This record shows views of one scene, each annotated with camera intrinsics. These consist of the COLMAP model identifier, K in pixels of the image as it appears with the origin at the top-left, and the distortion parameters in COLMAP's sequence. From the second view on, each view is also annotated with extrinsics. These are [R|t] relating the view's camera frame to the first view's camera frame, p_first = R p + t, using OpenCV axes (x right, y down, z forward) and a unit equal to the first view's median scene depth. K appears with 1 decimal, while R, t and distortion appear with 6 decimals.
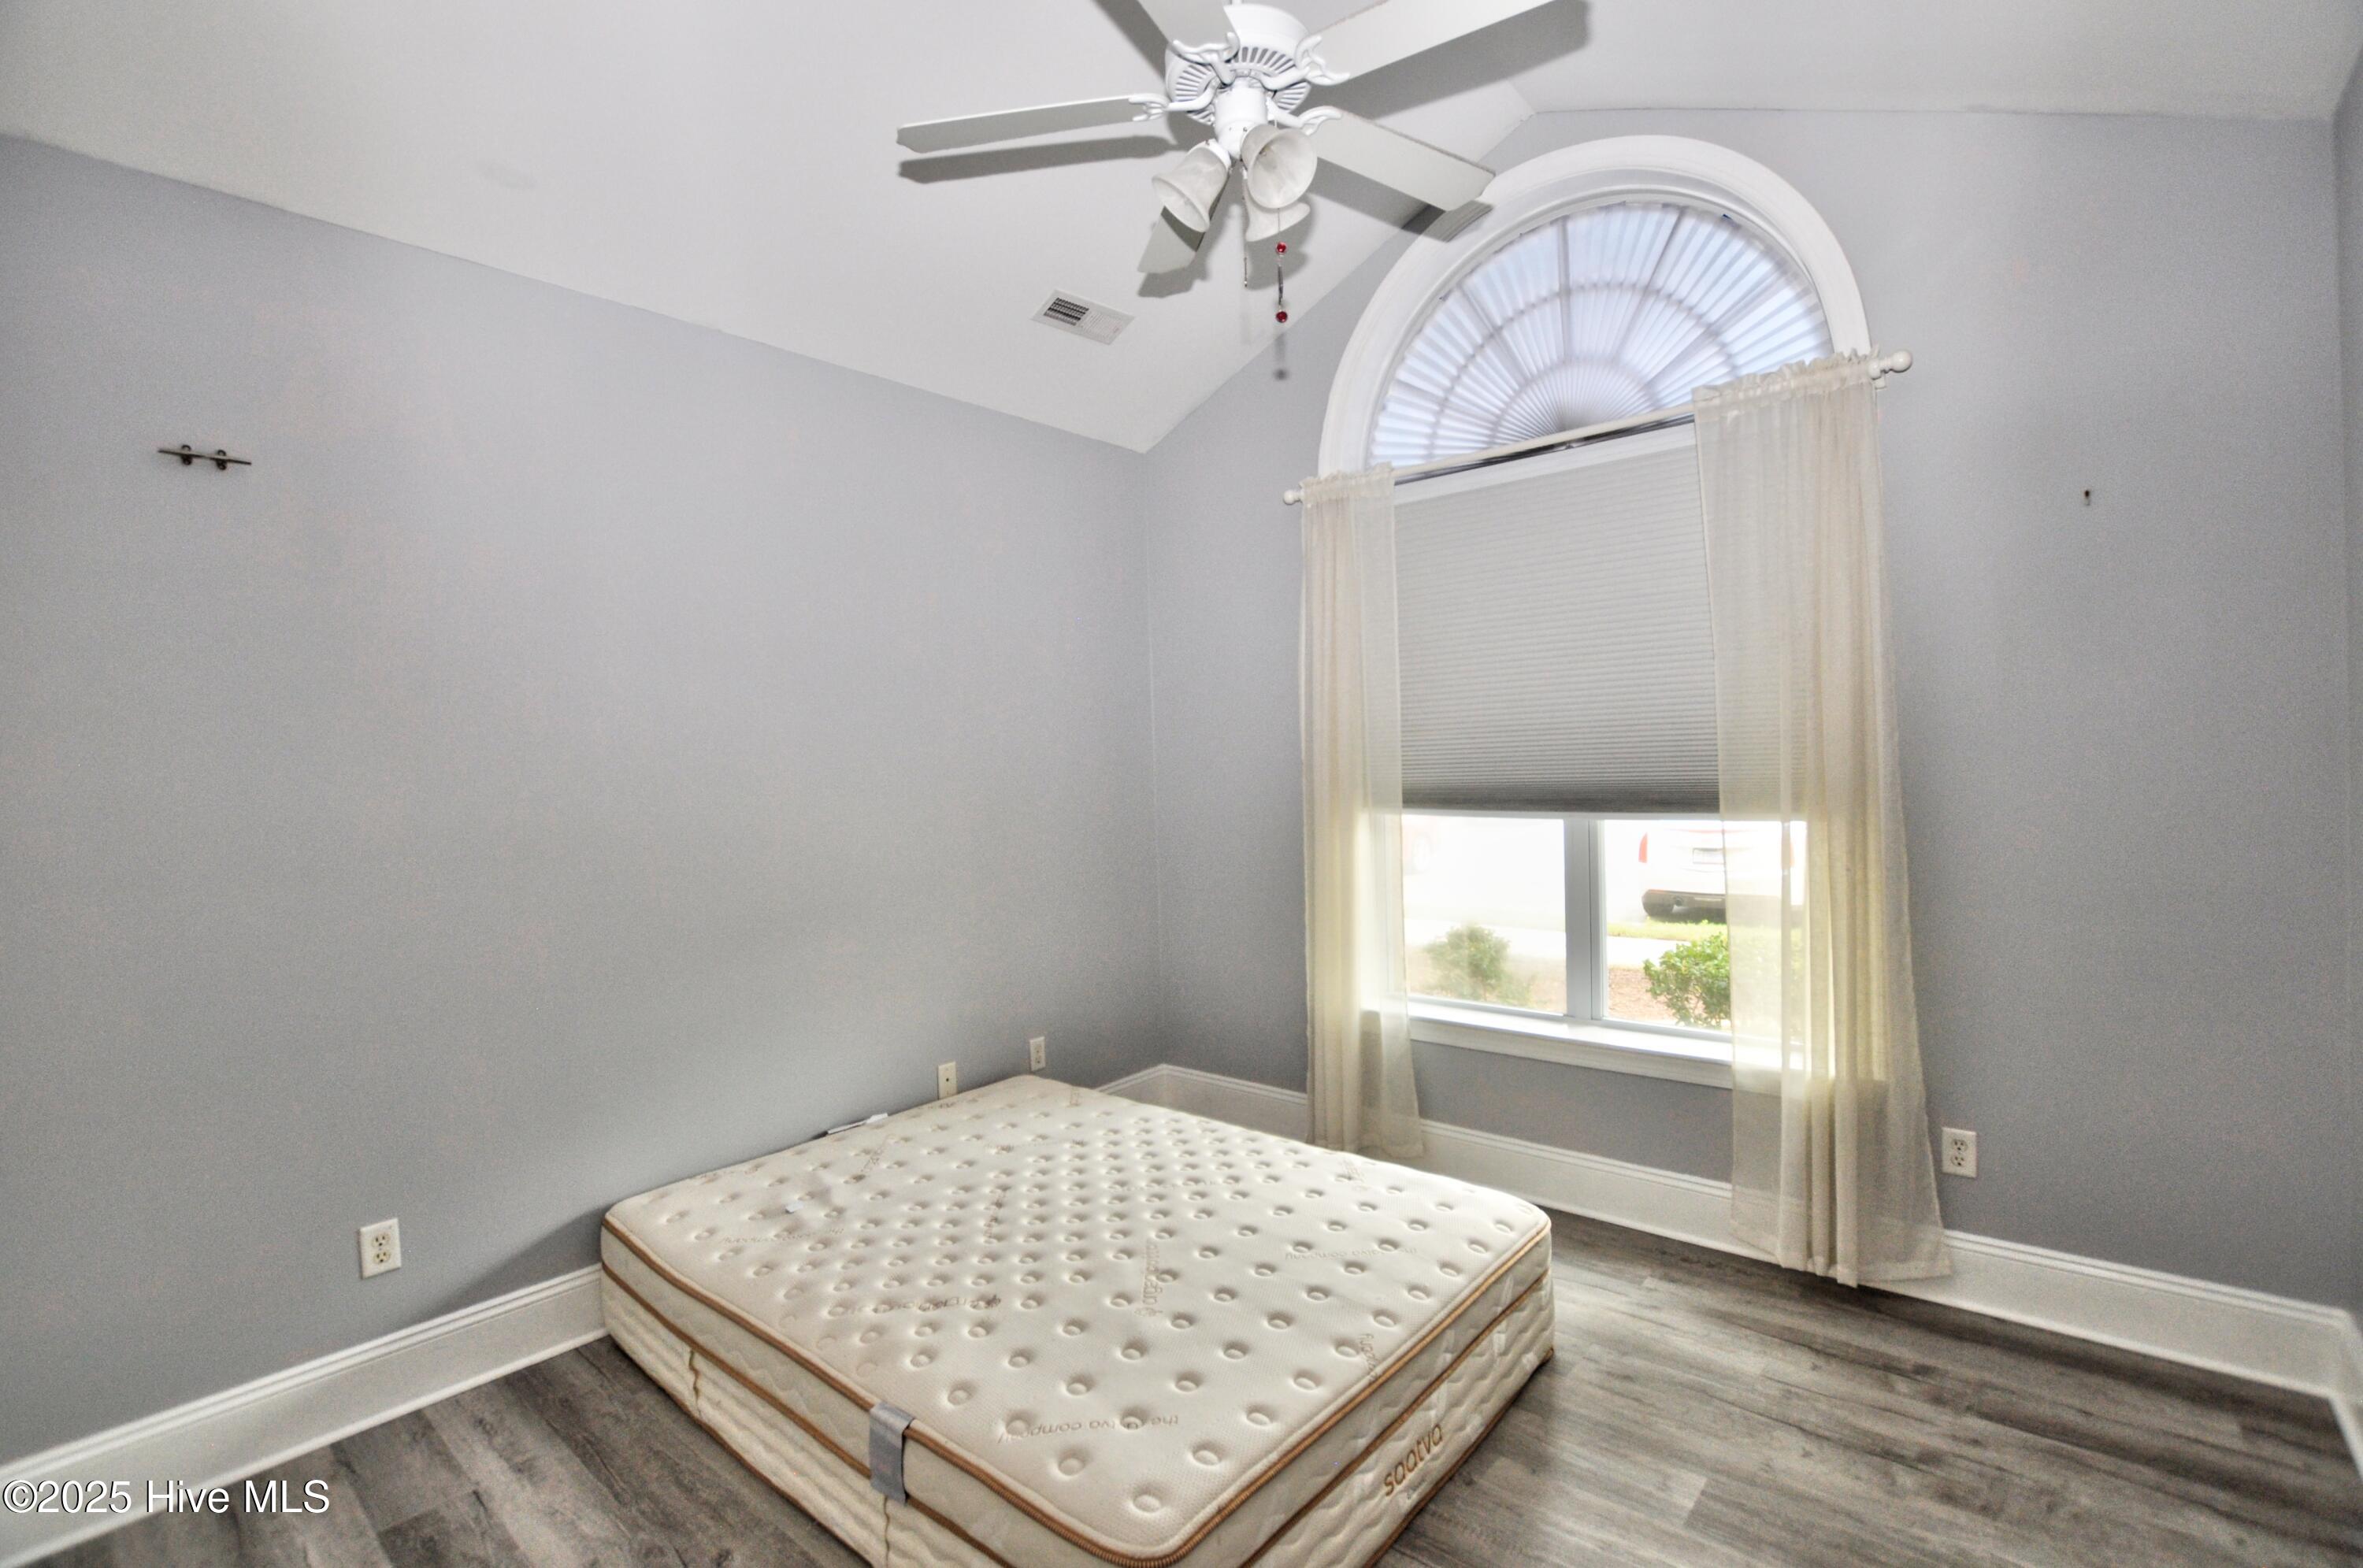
lens RADIAL K [[1055.2, 0, 1181.5], [0, 1055.2, 784.0], [0, 0, 1]] dist [-0.037162, 0.004395]
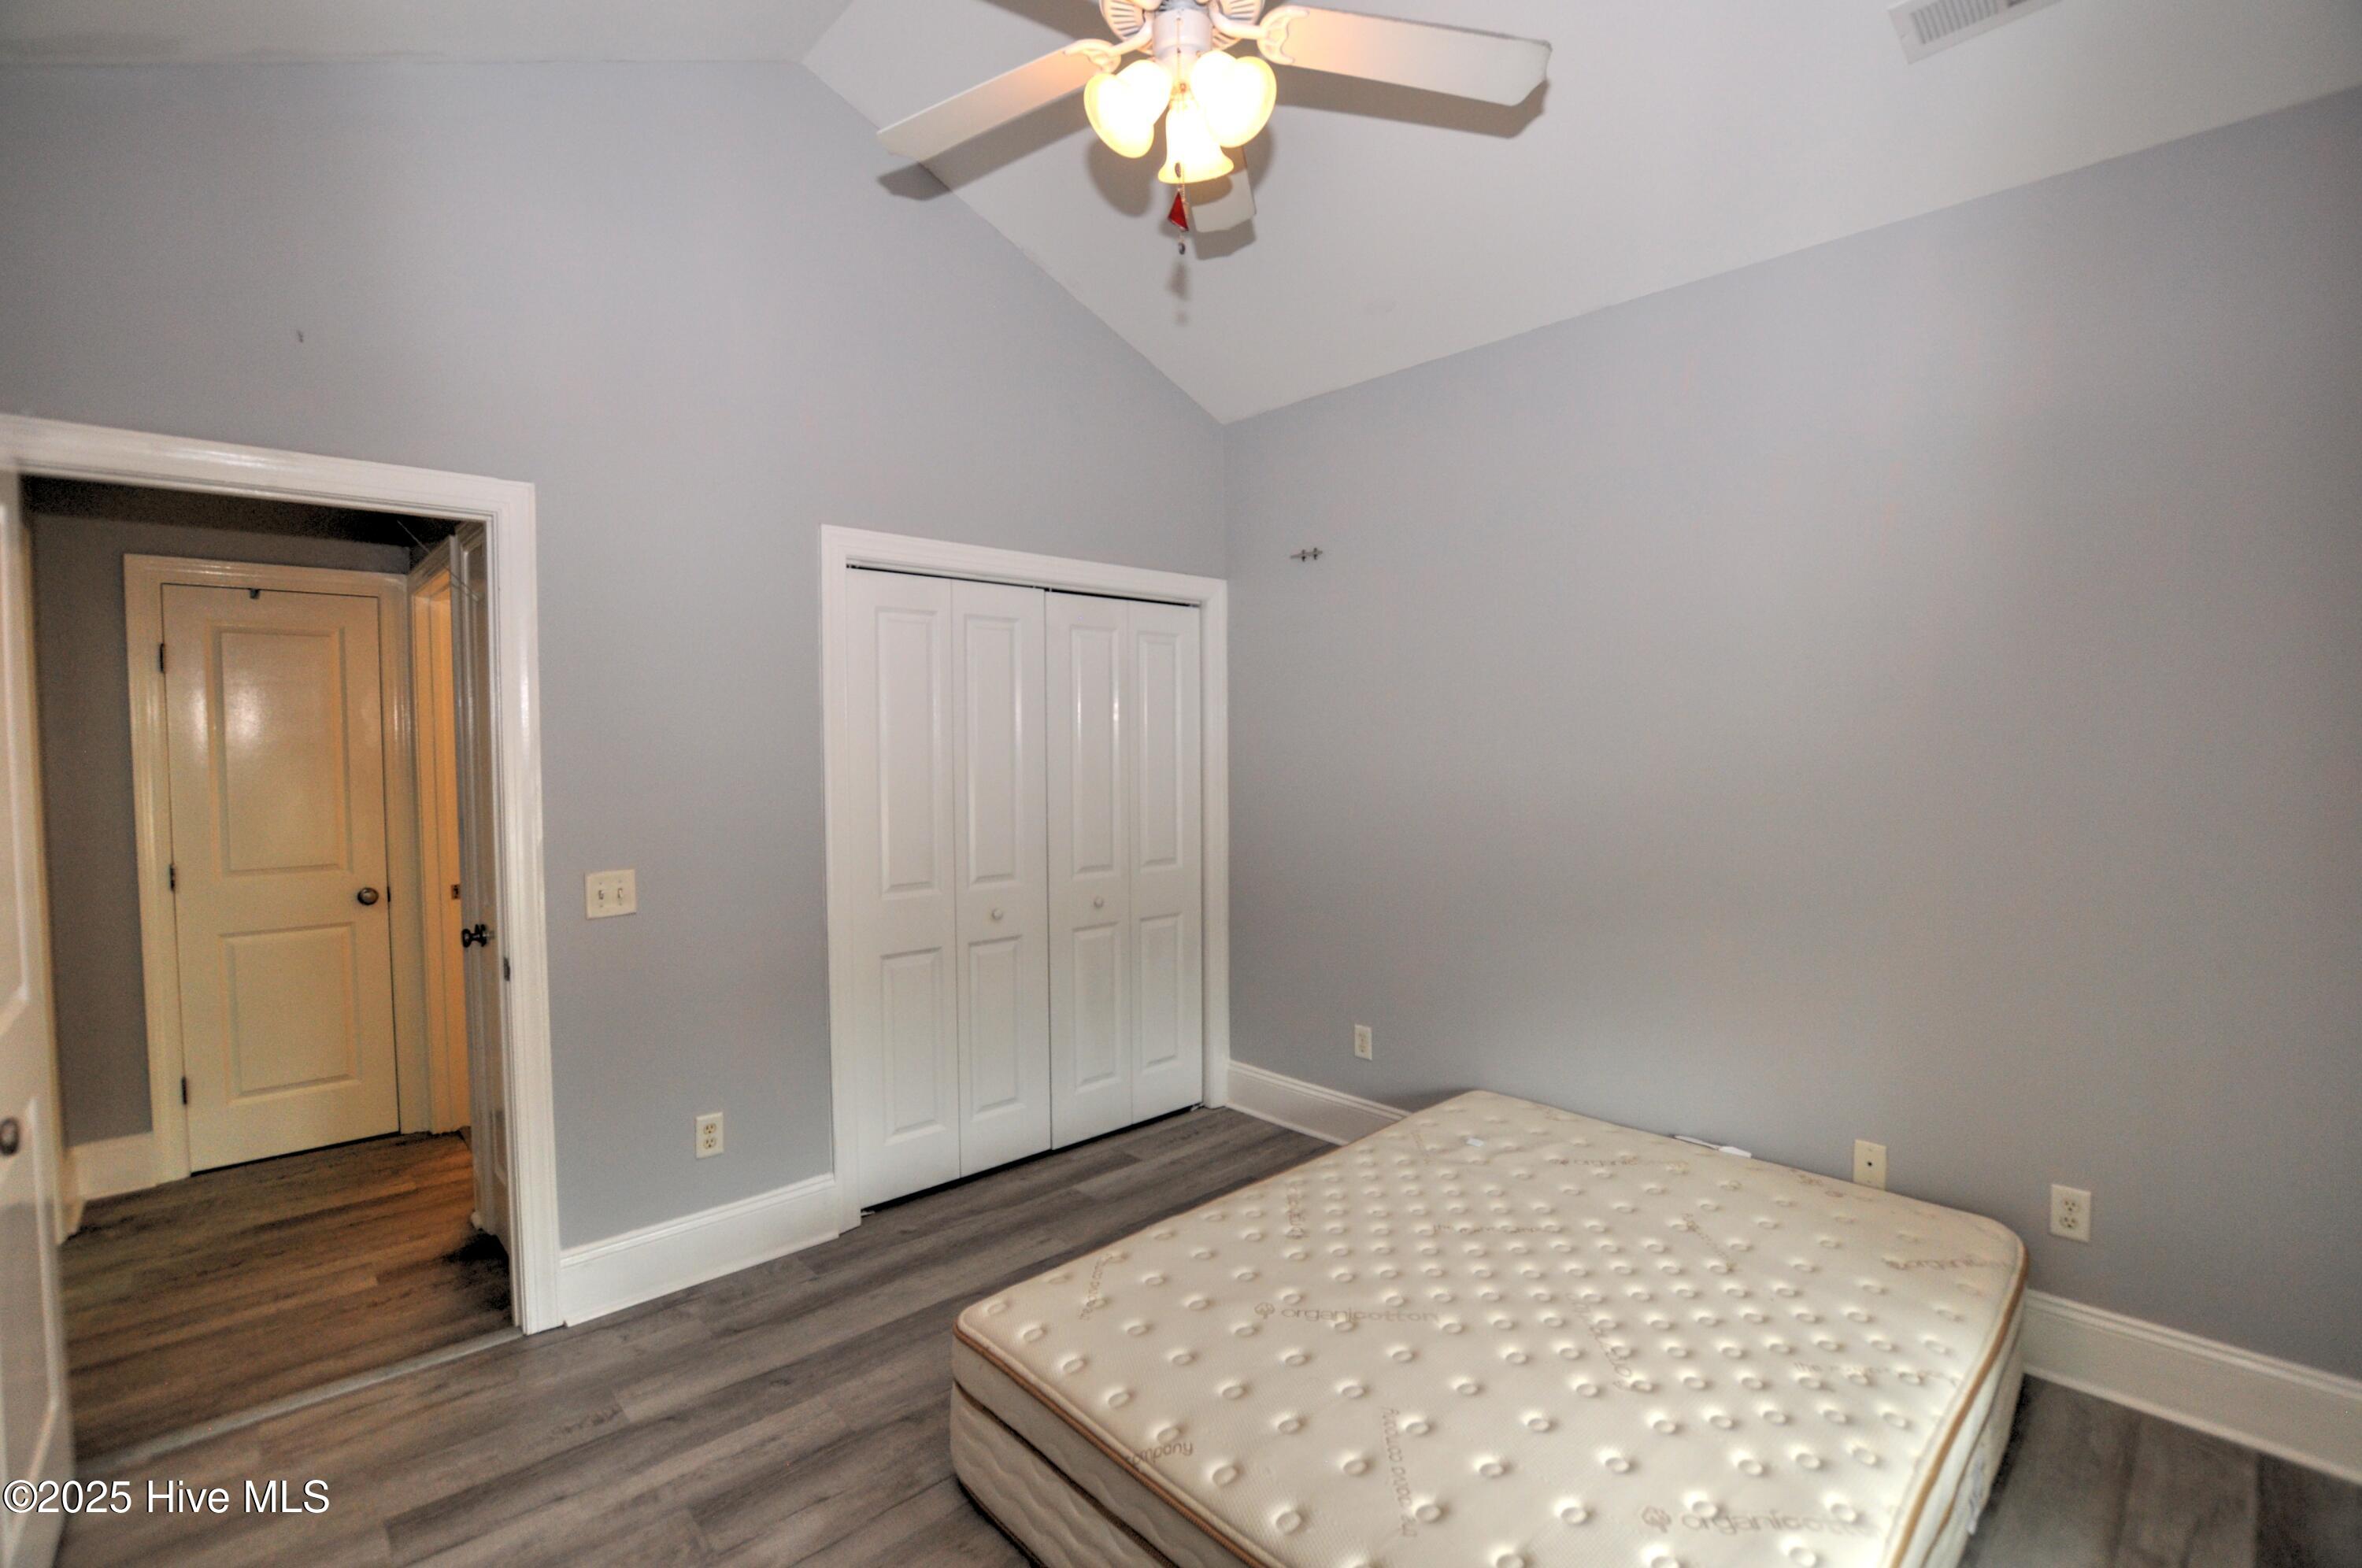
lens RADIAL K [[1054.7, 0, 1181.0], [0, 1054.7, 784.0], [0, 0, 1]] dist [-0.037162, 0.004395]
pose [[-0.111822, 0.070688, -0.991211, 0.618527], [-0.006347, 0.997396, 0.071845, -0.039283], [0.993708, 0.014325, -0.111082, 0.692627]]
